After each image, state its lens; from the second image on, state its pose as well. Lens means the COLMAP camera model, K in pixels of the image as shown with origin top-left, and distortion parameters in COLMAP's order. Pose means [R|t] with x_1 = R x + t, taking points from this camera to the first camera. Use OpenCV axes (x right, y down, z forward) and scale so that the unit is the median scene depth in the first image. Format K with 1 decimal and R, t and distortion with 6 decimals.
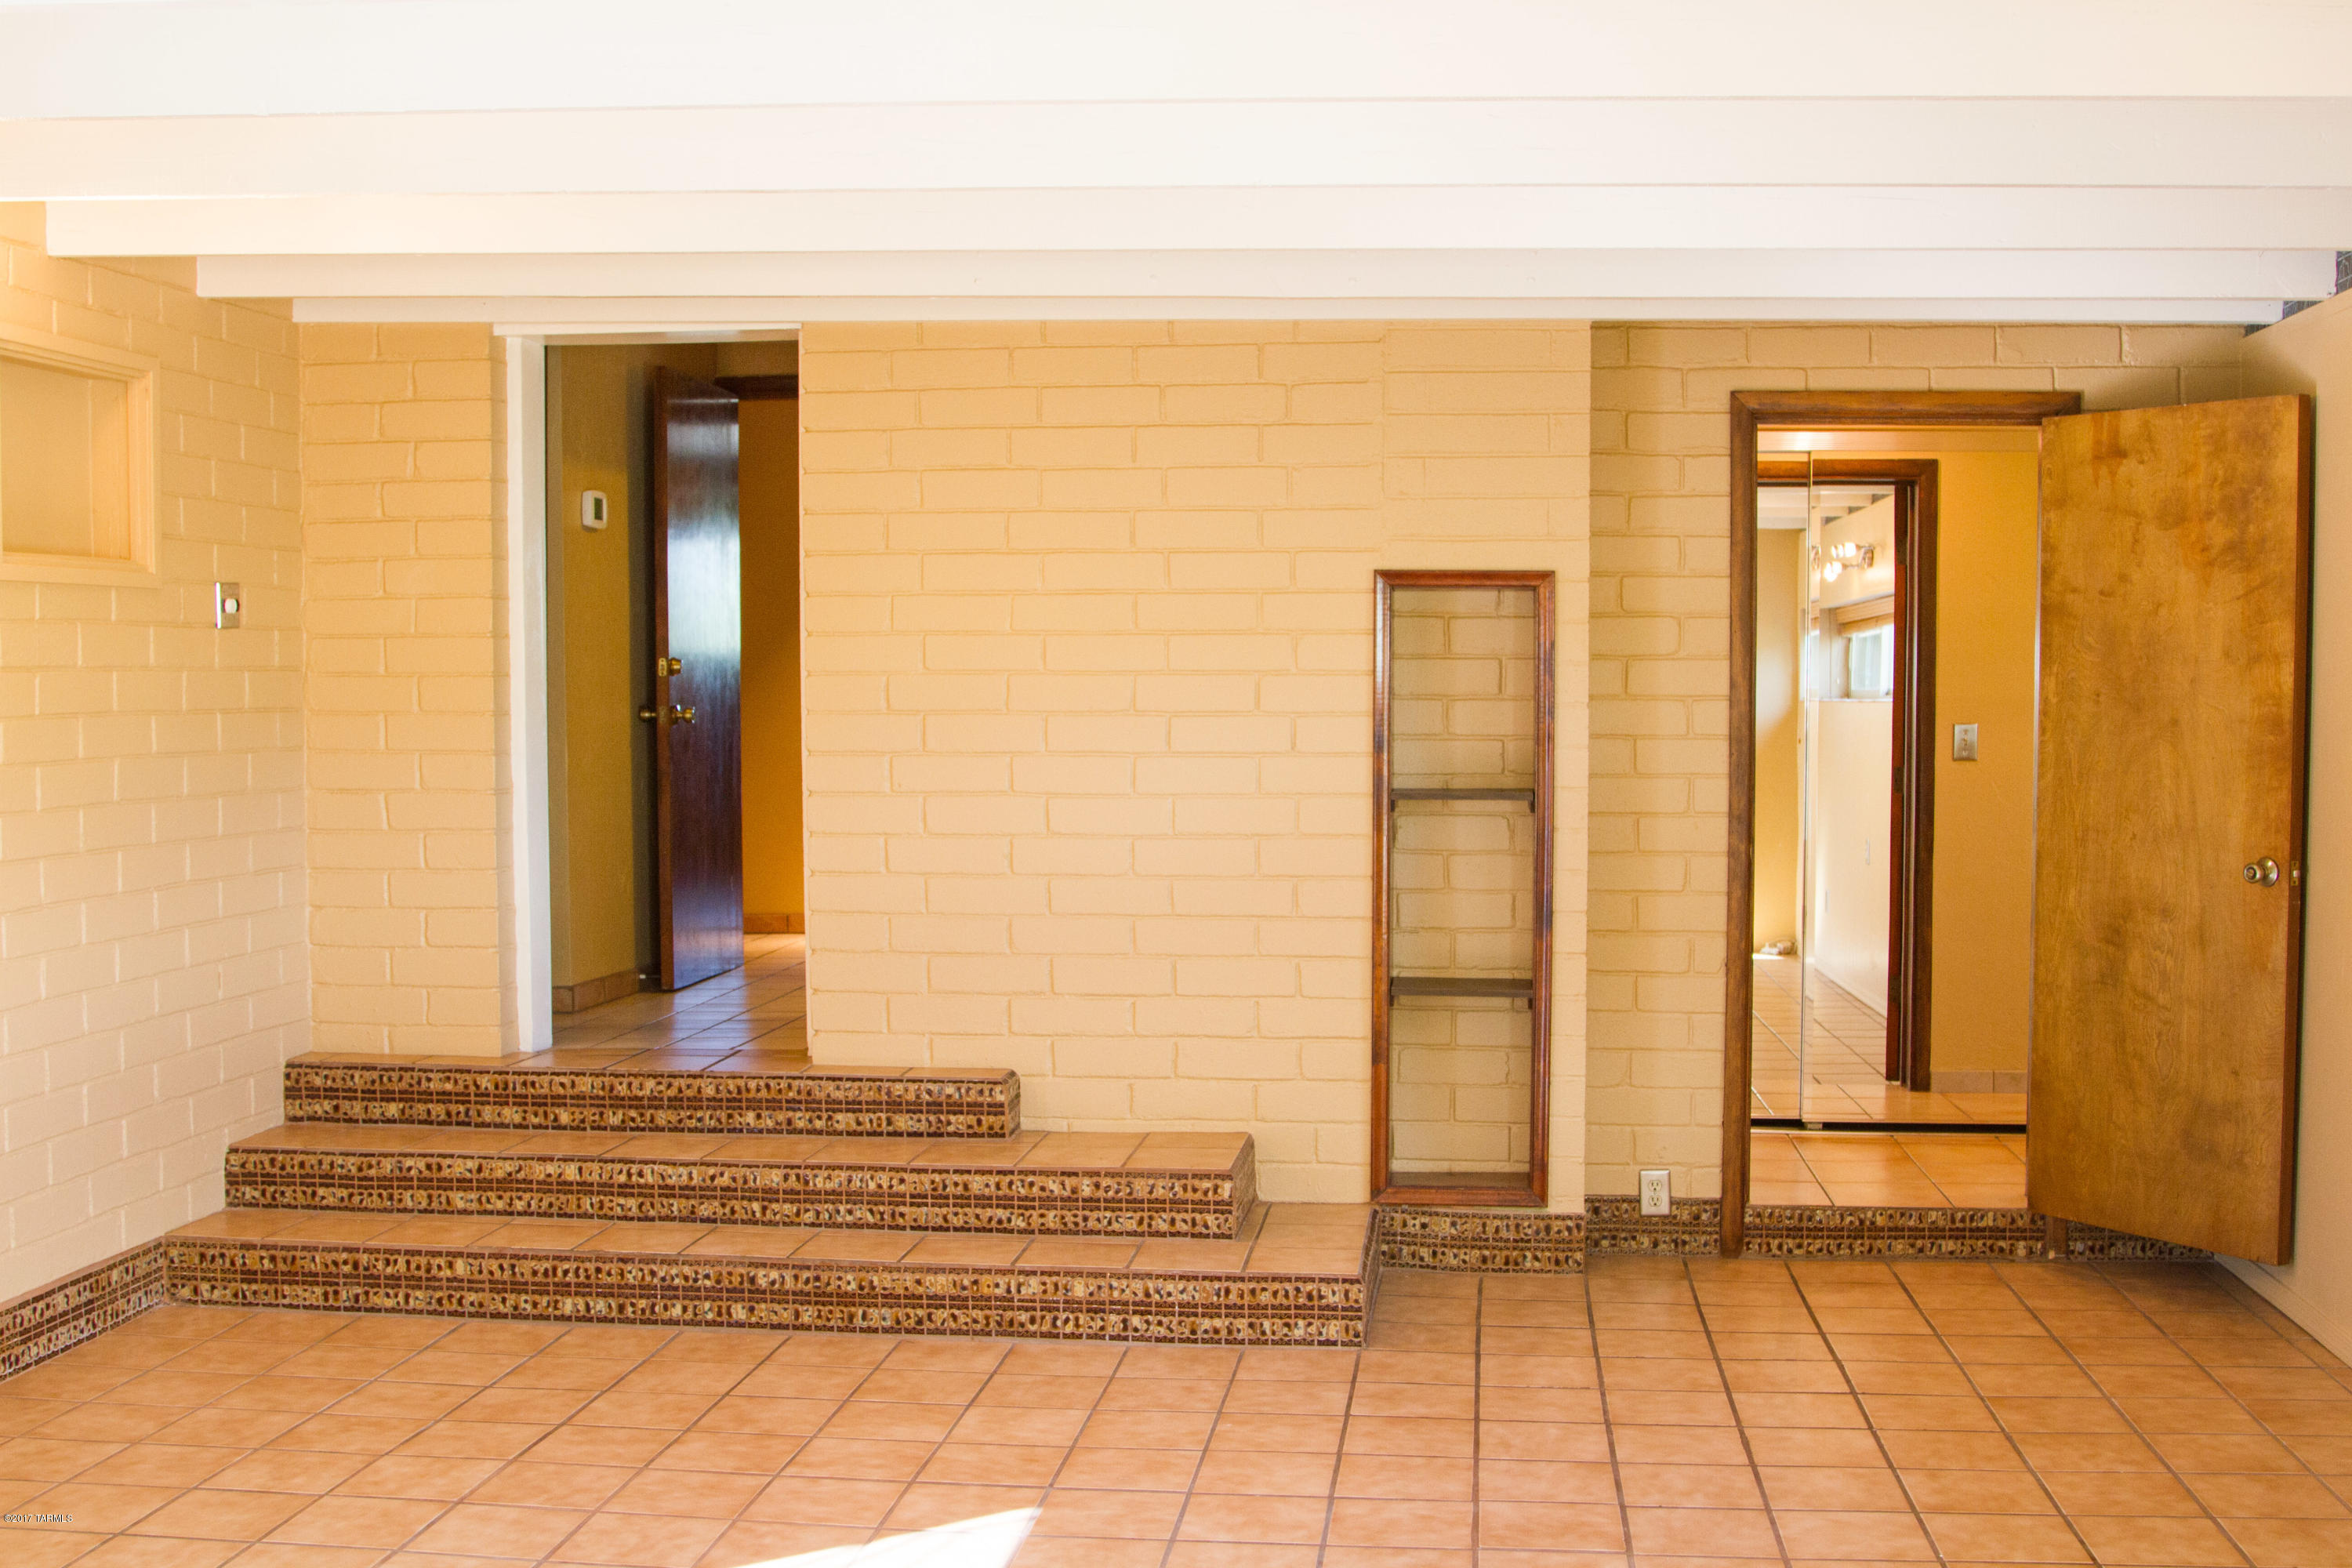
lens RADIAL K [[2588.4, 0, 1176.0], [0, 2588.4, 784.0], [0, 0, 1]] dist [-0.117090, 0.080907]
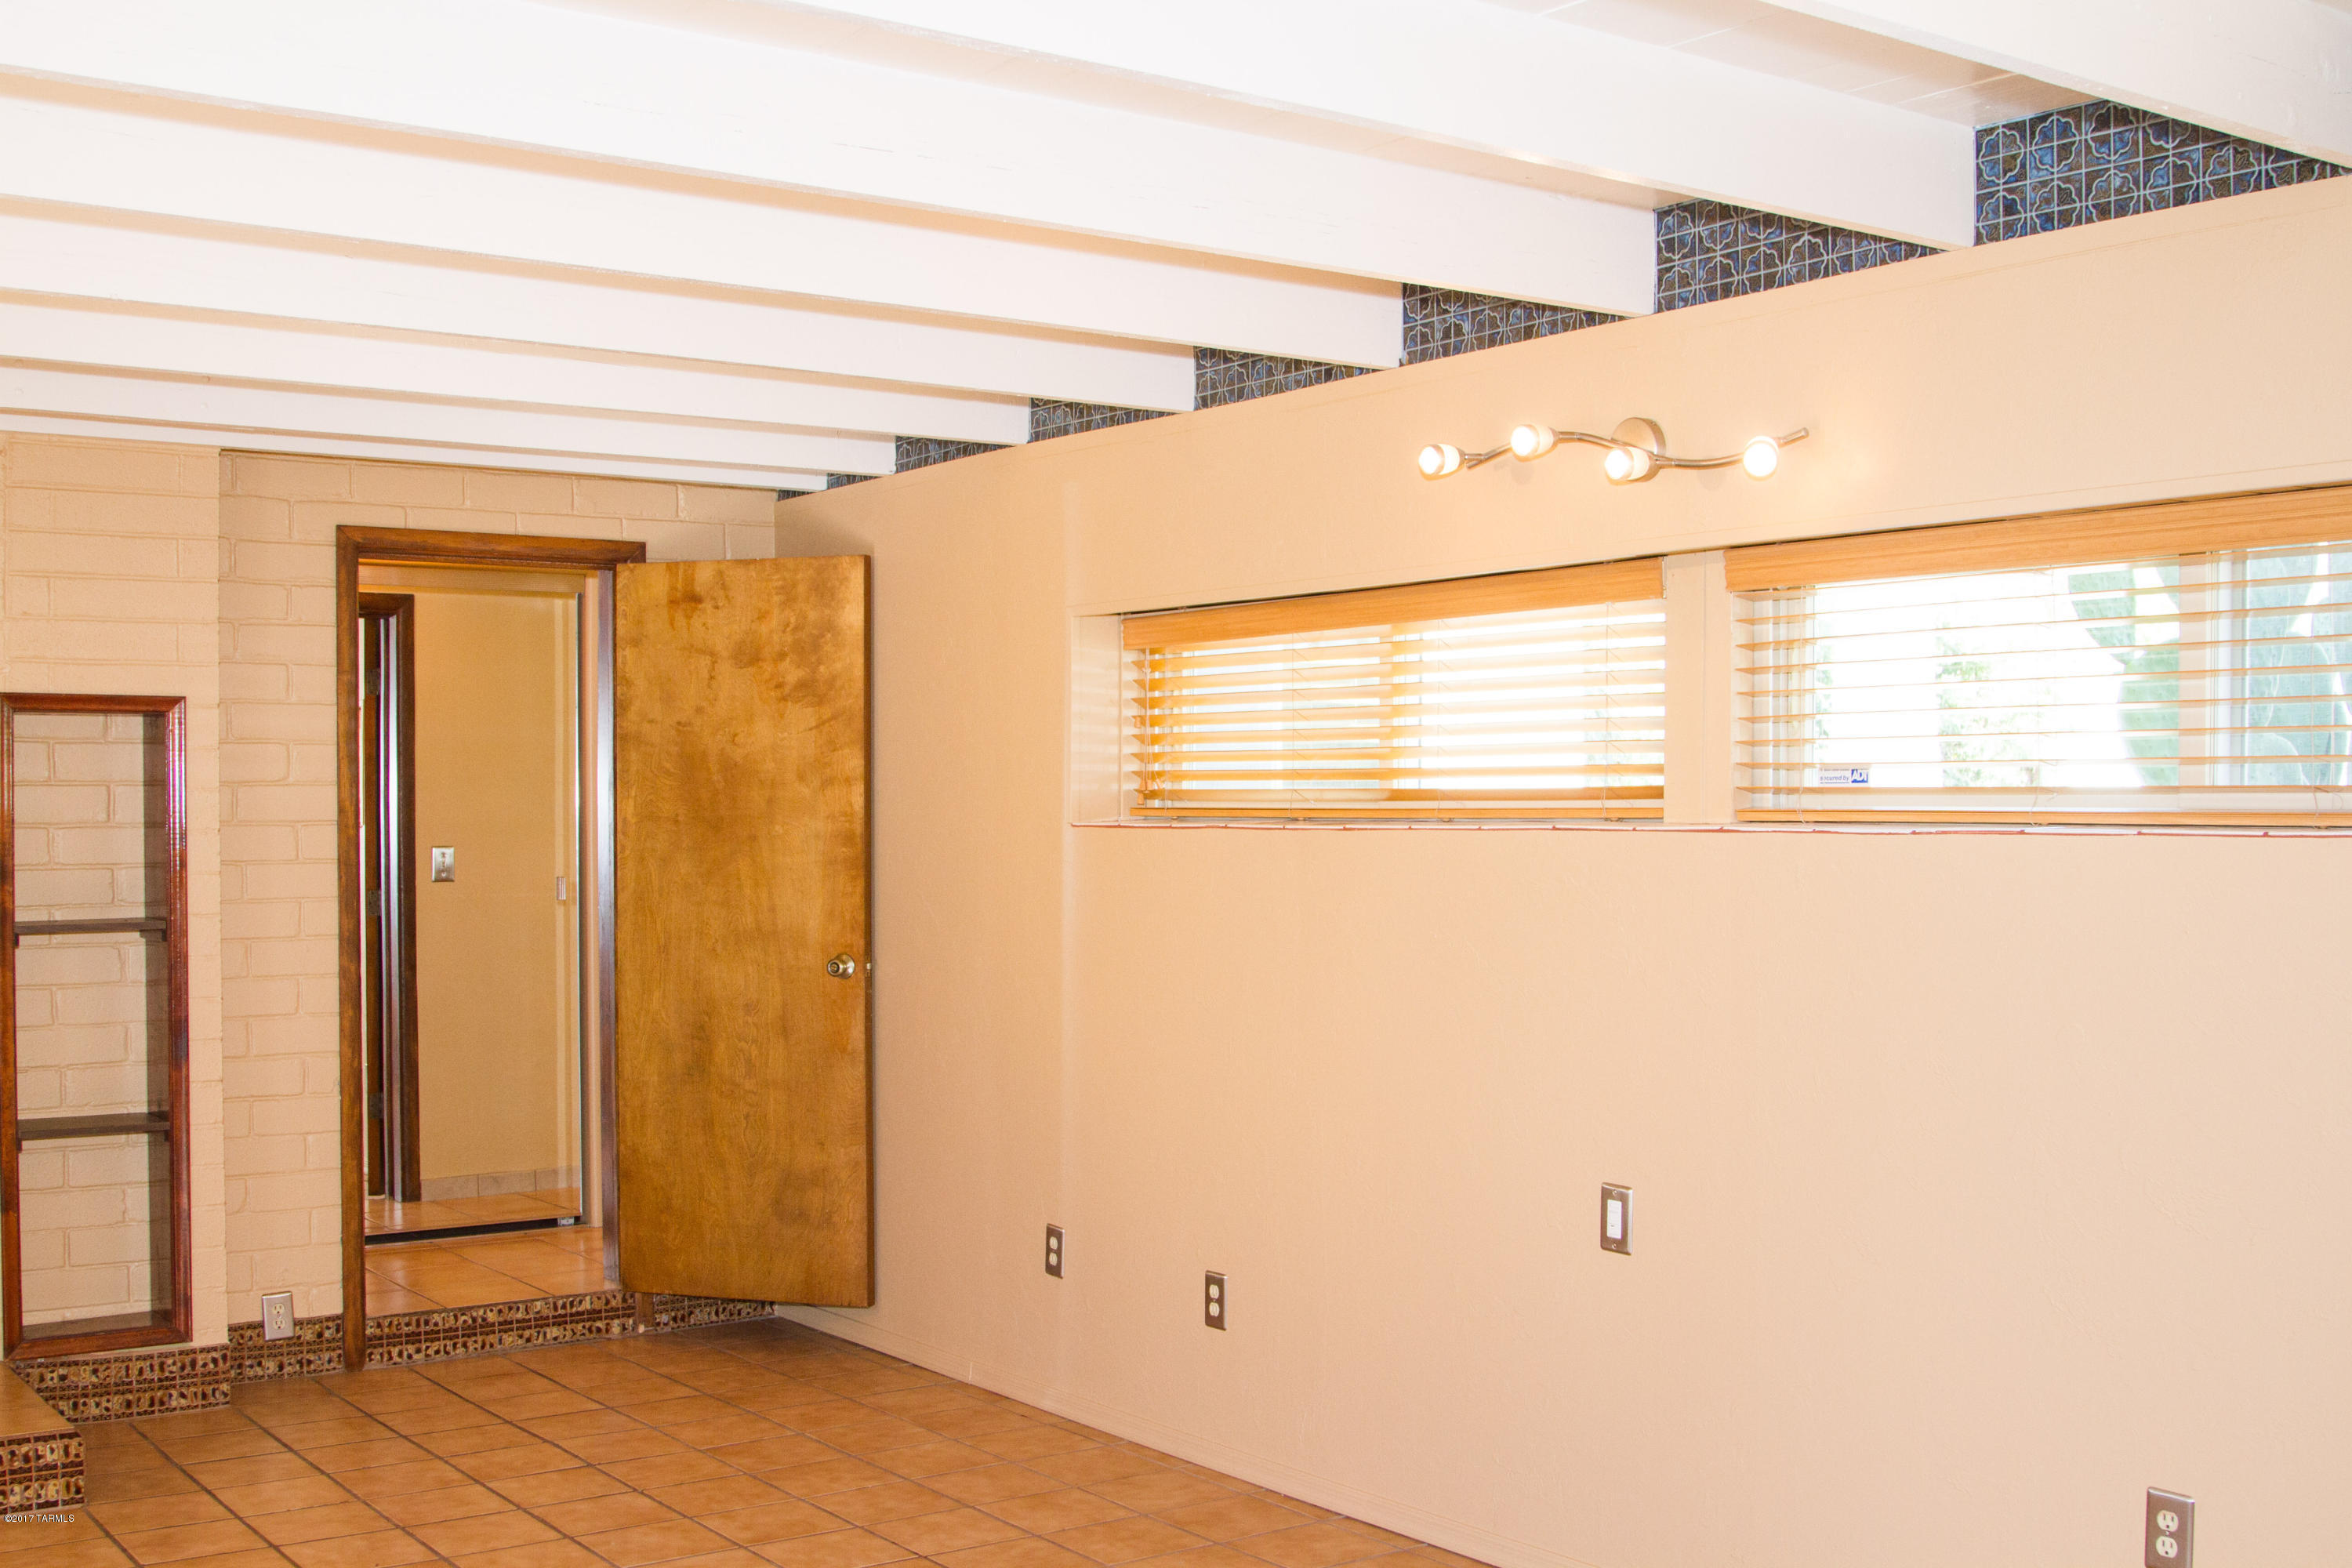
lens RADIAL K [[2588.4, 0, 1176.0], [0, 2588.4, 784.0], [0, 0, 1]] dist [-0.117090, 0.080907]
pose [[0.752670, -0.001406, 0.658396, -0.212523], [0.034508, 0.998707, -0.037318, 0.000861], [-0.657493, 0.050808, 0.751746, 0.013748]]
